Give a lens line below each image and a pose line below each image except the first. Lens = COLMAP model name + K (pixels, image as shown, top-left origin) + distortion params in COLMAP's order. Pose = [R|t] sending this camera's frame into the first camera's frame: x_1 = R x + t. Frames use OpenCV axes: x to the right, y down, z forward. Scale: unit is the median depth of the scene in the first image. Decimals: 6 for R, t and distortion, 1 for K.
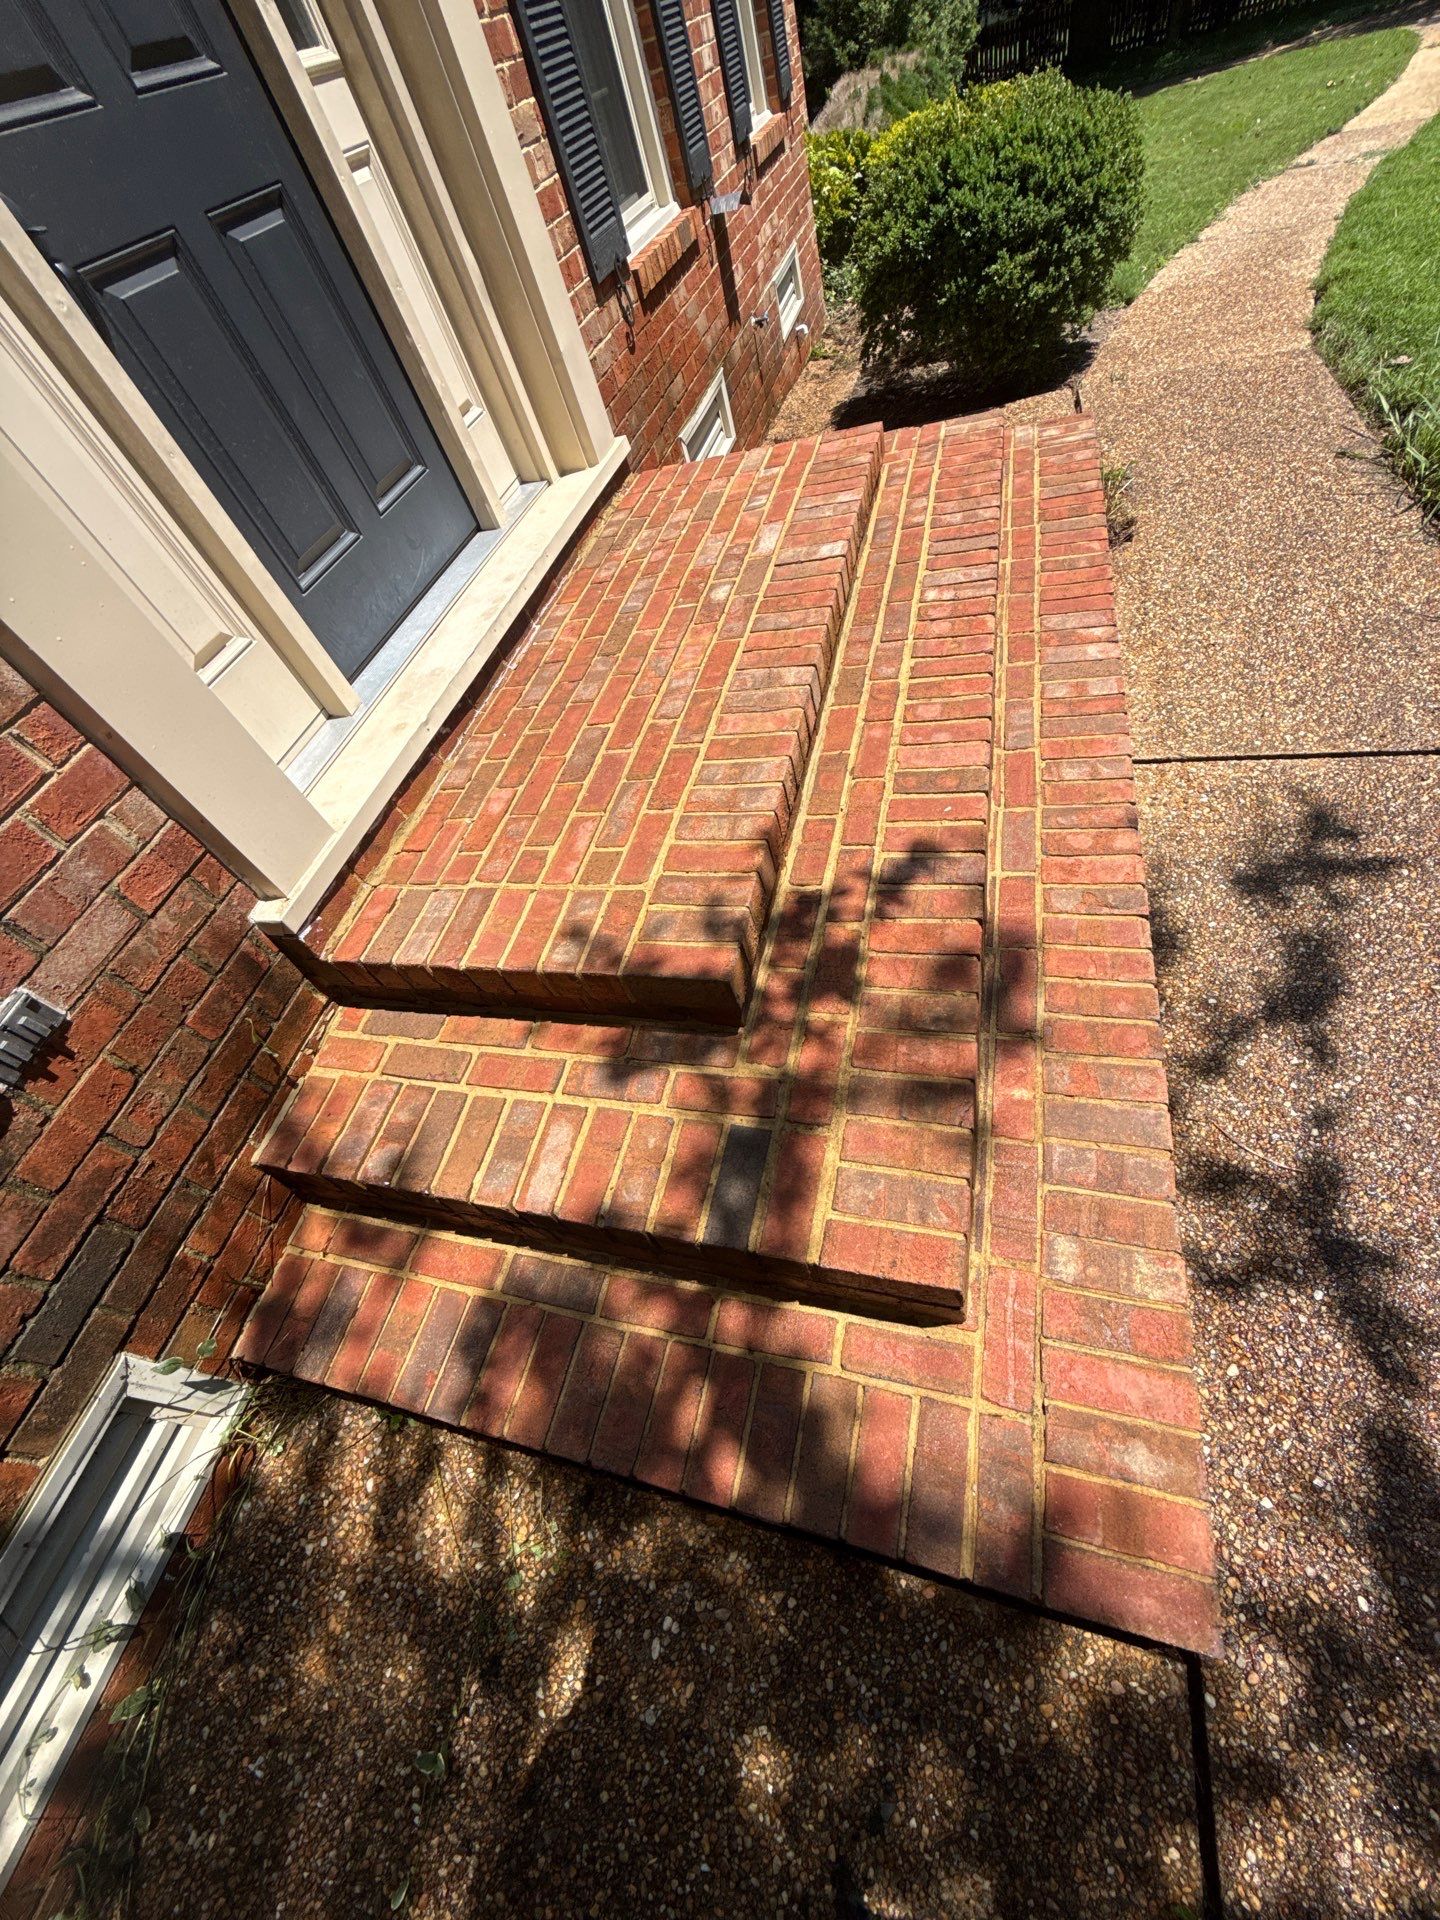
lens RADIAL K [[761.6, 0, 719.3], [0, 761.6, 958.4], [0, 0, 1]] dist [-0.000383, 0.000202]
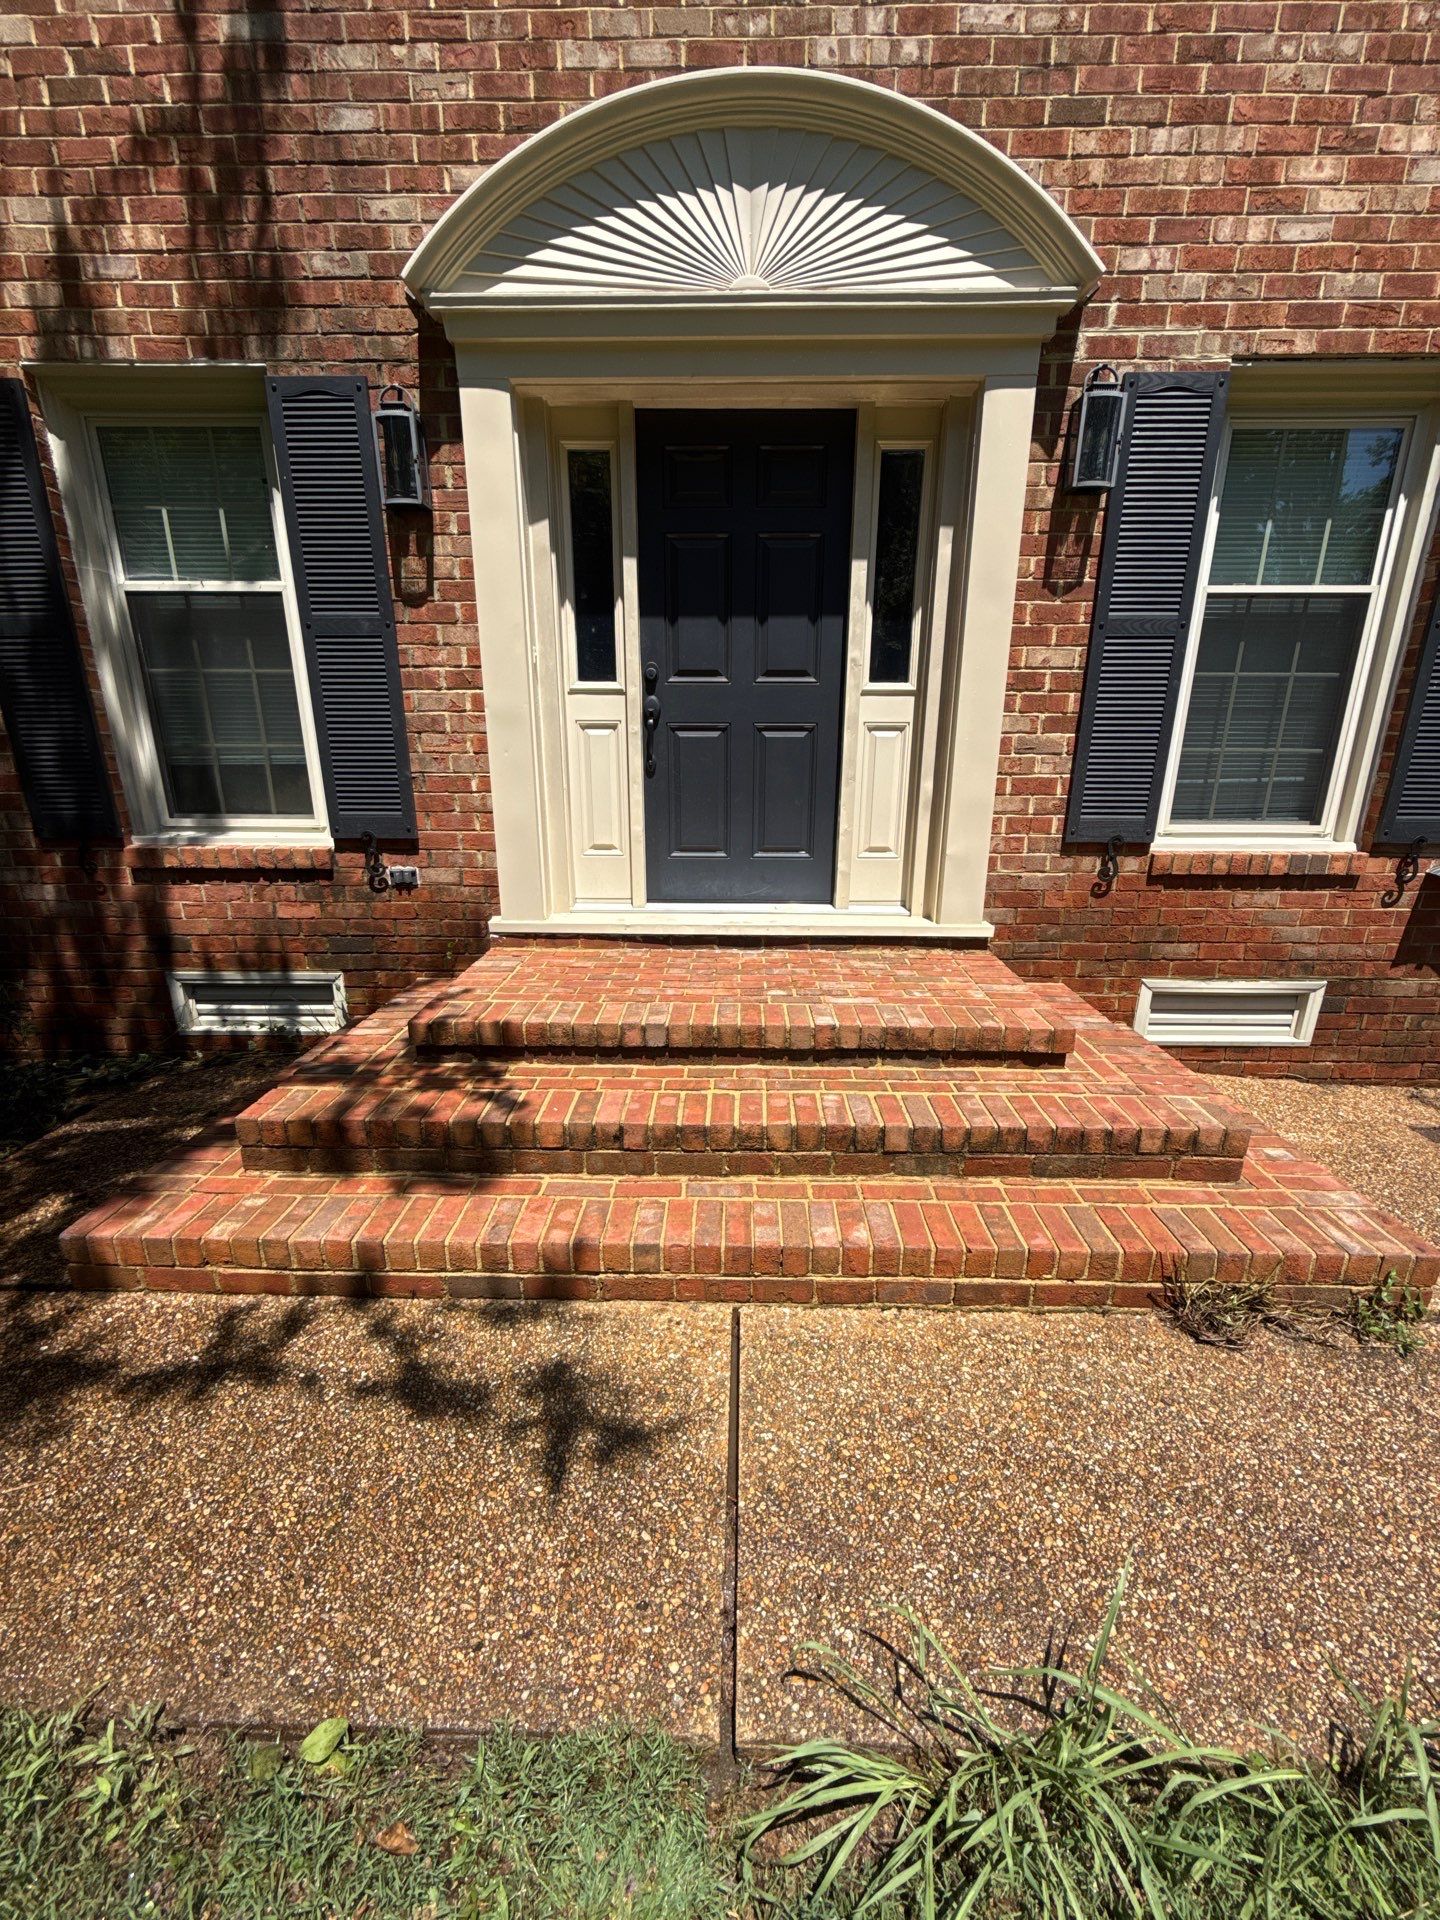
lens RADIAL K [[761.6, 0, 718.8], [0, 761.6, 958.6], [0, 0, 1]] dist [-0.000383, 0.000202]
pose [[0.209708, 0.517309, -0.829707, 1.341006], [-0.801694, 0.576756, 0.156970, -0.789927], [0.559741, 0.632253, 0.535674, 0.192838]]
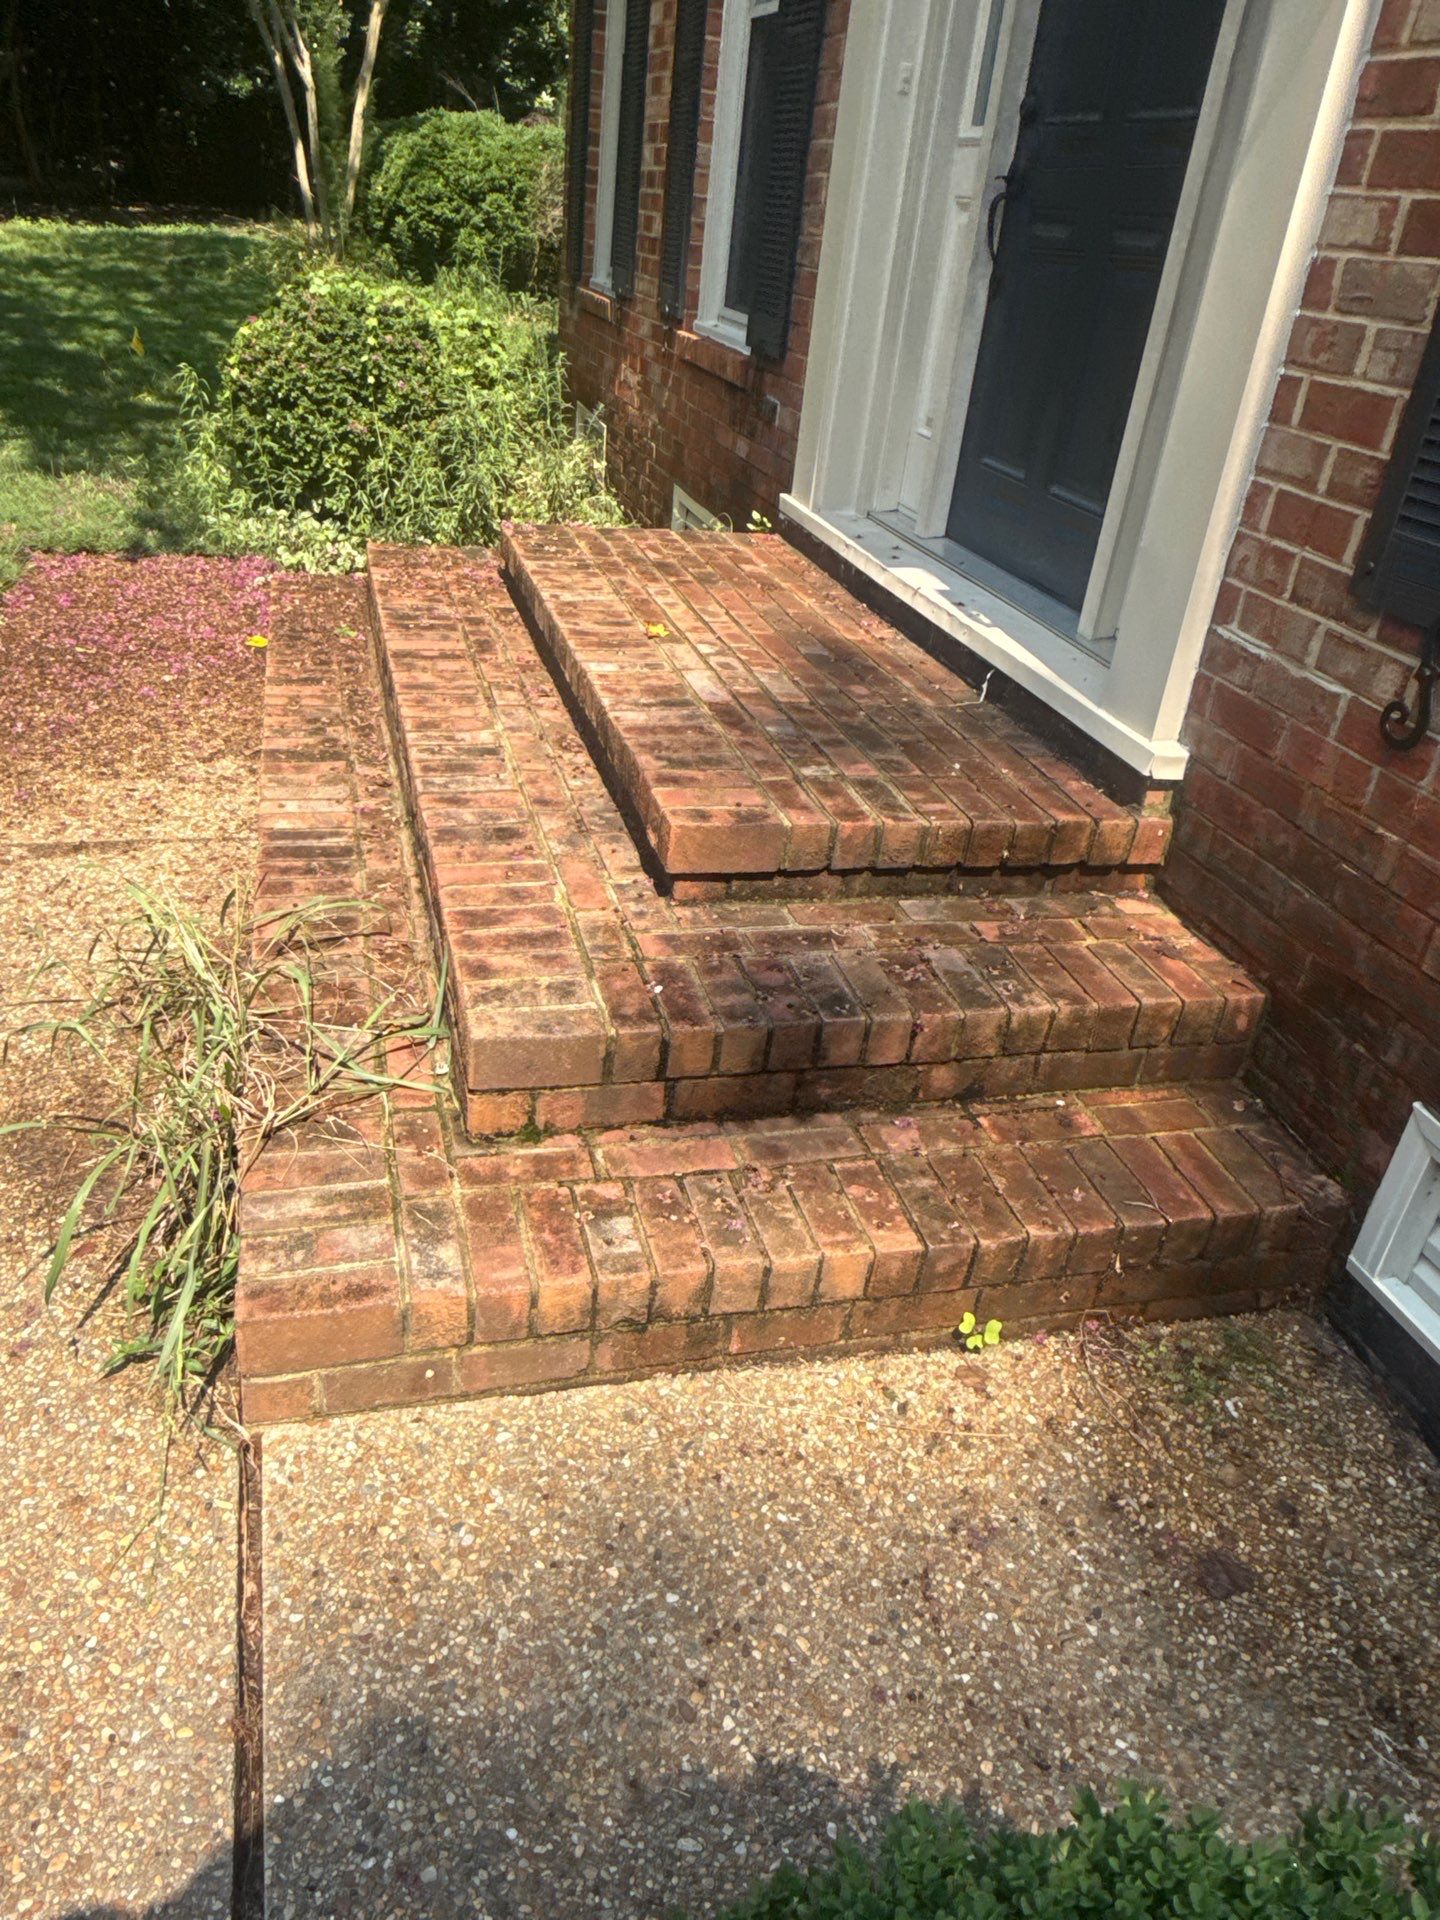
lens RADIAL K [[1334.2, 0, 723.6], [0, 1334.2, 964.3], [0, 0, 1]] dist [-0.003945, 0.002794]
pose [[-0.863298, 0.383844, -0.327689, 0.758087], [-0.303329, 0.124317, 0.944742, -2.283695], [0.403370, 0.914992, 0.009109, 1.612299]]
